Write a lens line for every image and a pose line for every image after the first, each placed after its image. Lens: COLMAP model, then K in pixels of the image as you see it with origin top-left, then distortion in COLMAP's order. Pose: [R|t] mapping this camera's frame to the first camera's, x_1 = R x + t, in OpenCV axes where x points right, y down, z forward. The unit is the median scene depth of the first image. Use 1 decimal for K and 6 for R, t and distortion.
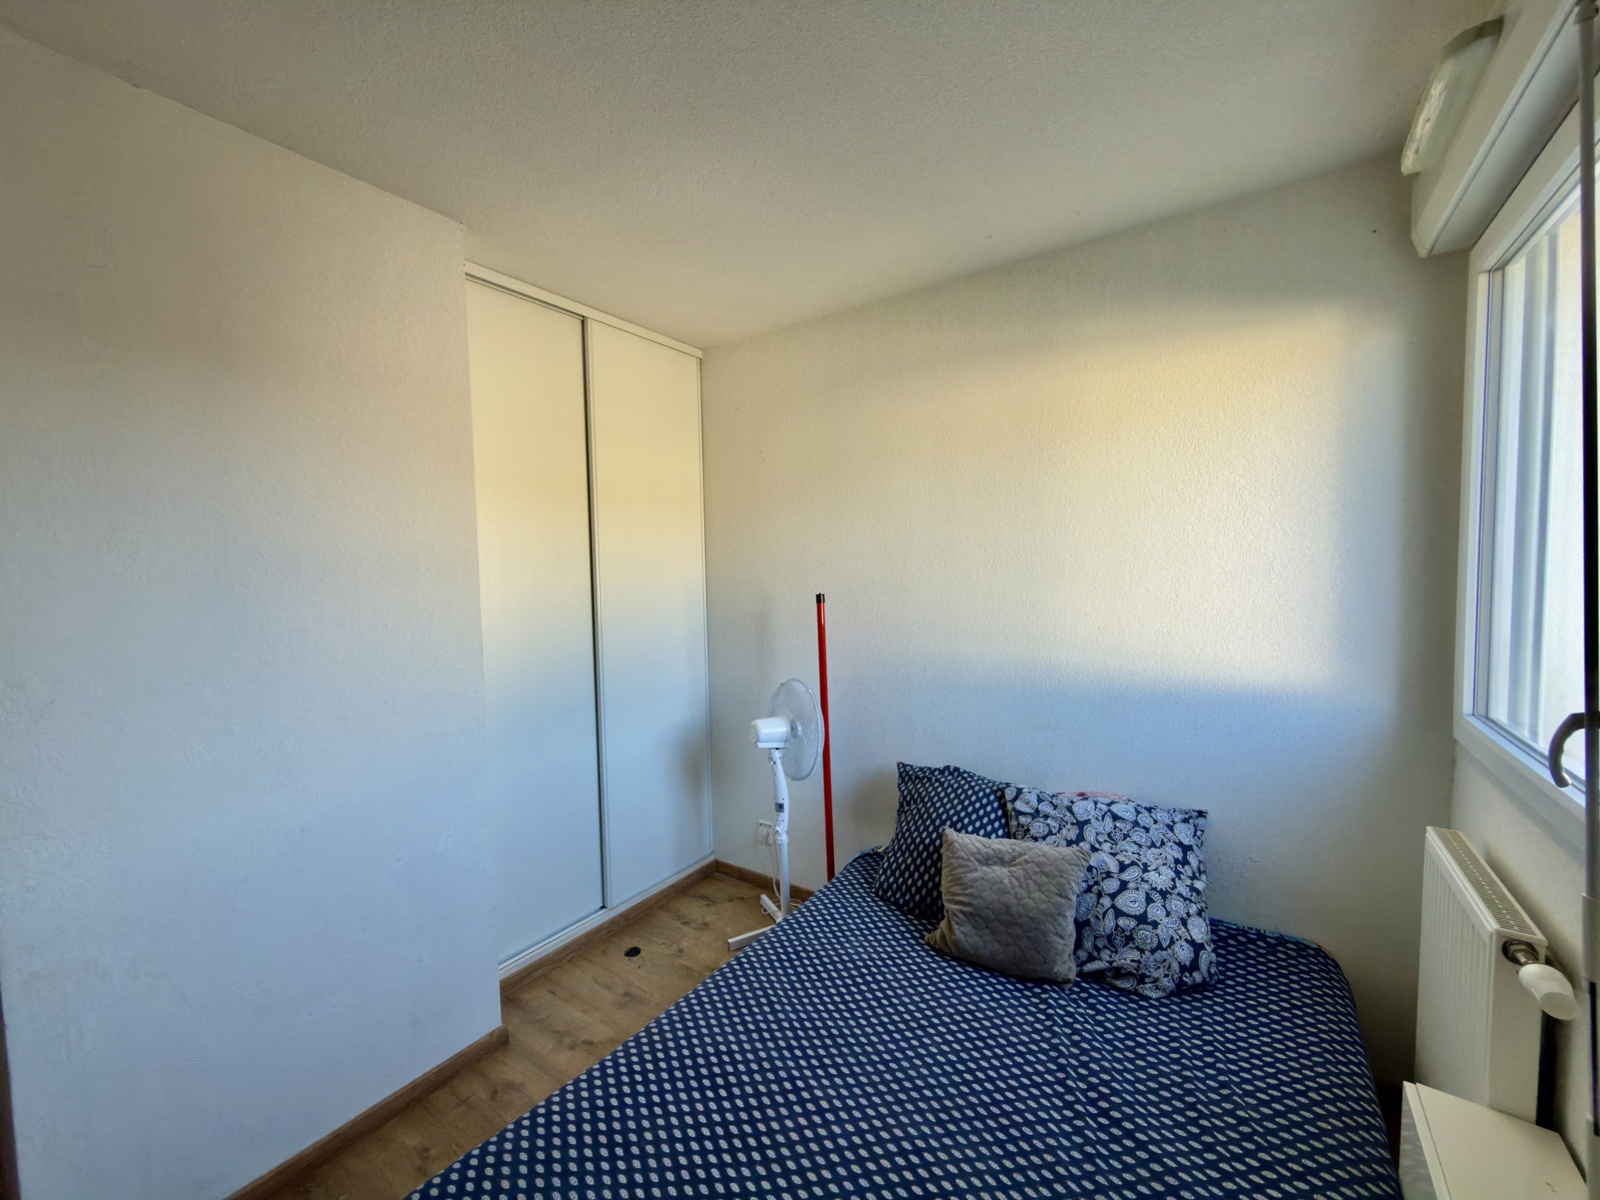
lens RADIAL K [[636.7, 0, 803.7], [0, 636.7, 599.8], [0, 0, 1]] dist [-0.002907, 0.000205]
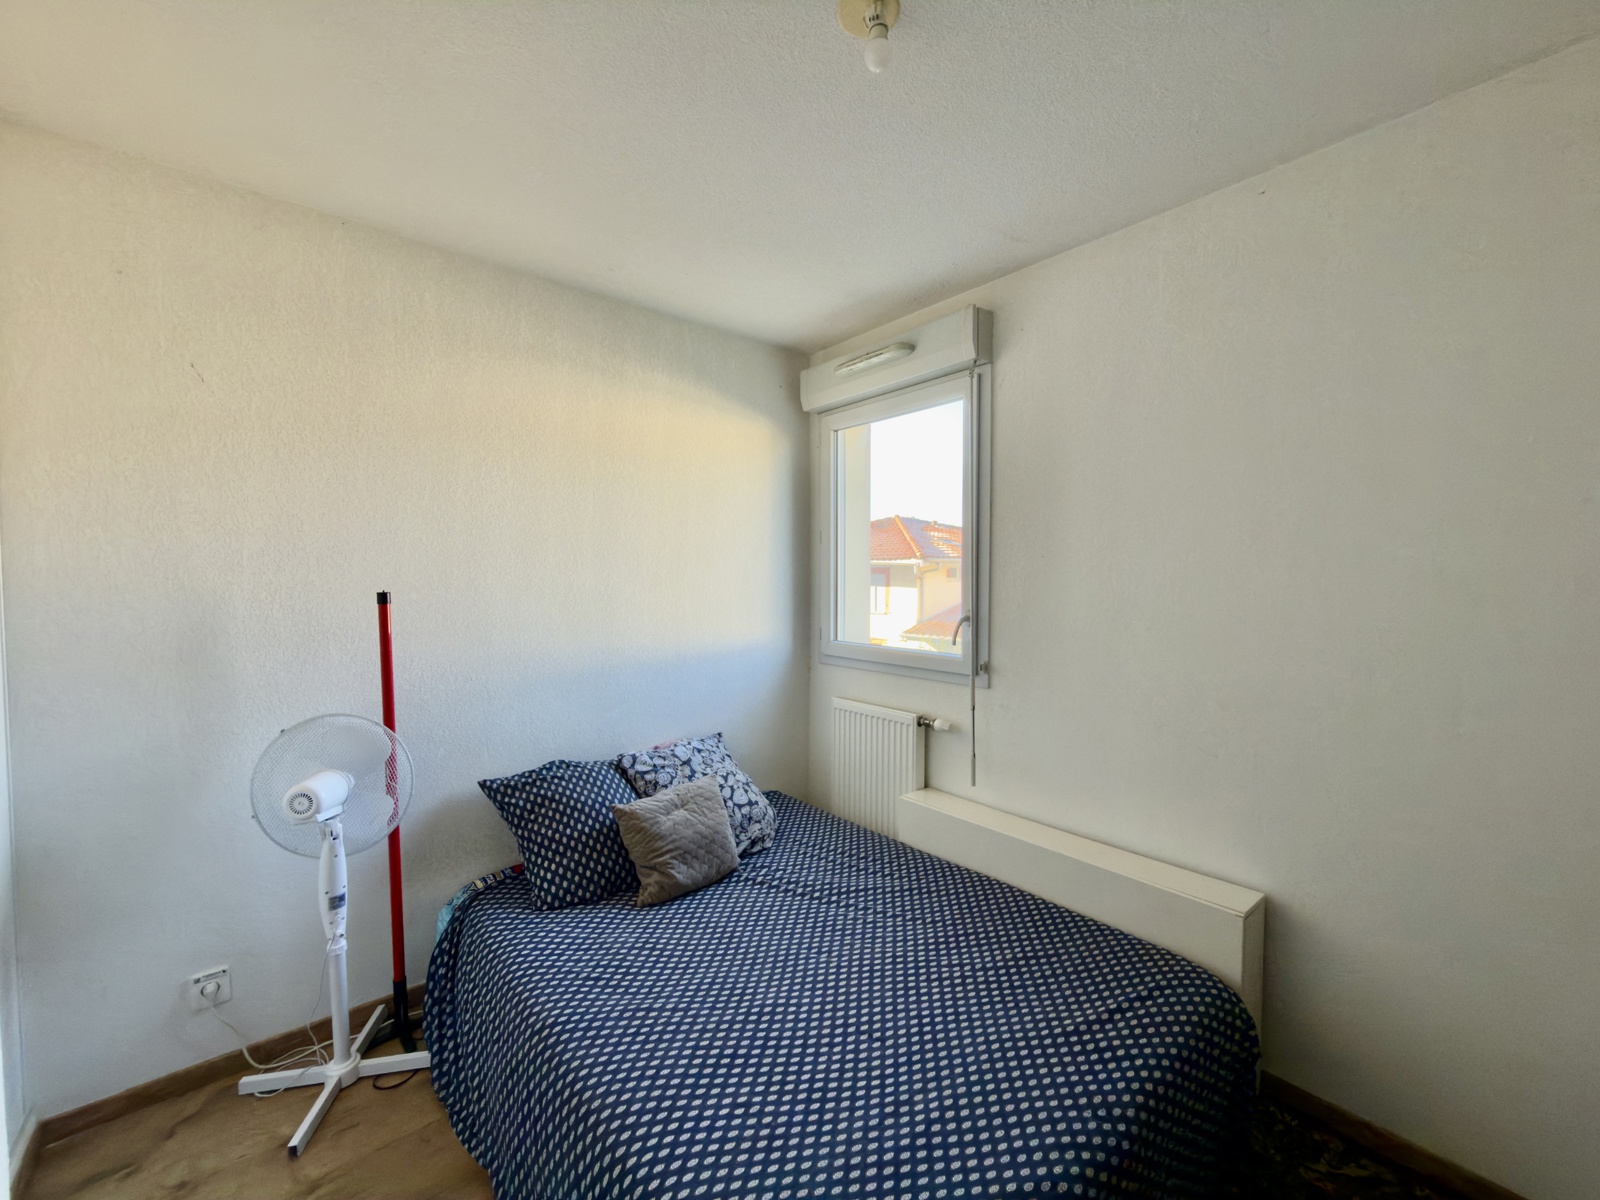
lens RADIAL K [[636.7, 0, 803.6], [0, 636.7, 602.4], [0, 0, 1]] dist [-0.002907, 0.000205]
pose [[0.256945, -0.023672, 0.966136, -0.722830], [0.046617, 0.998840, 0.012075, 0.022047], [-0.965301, 0.041936, 0.257750, 0.411138]]
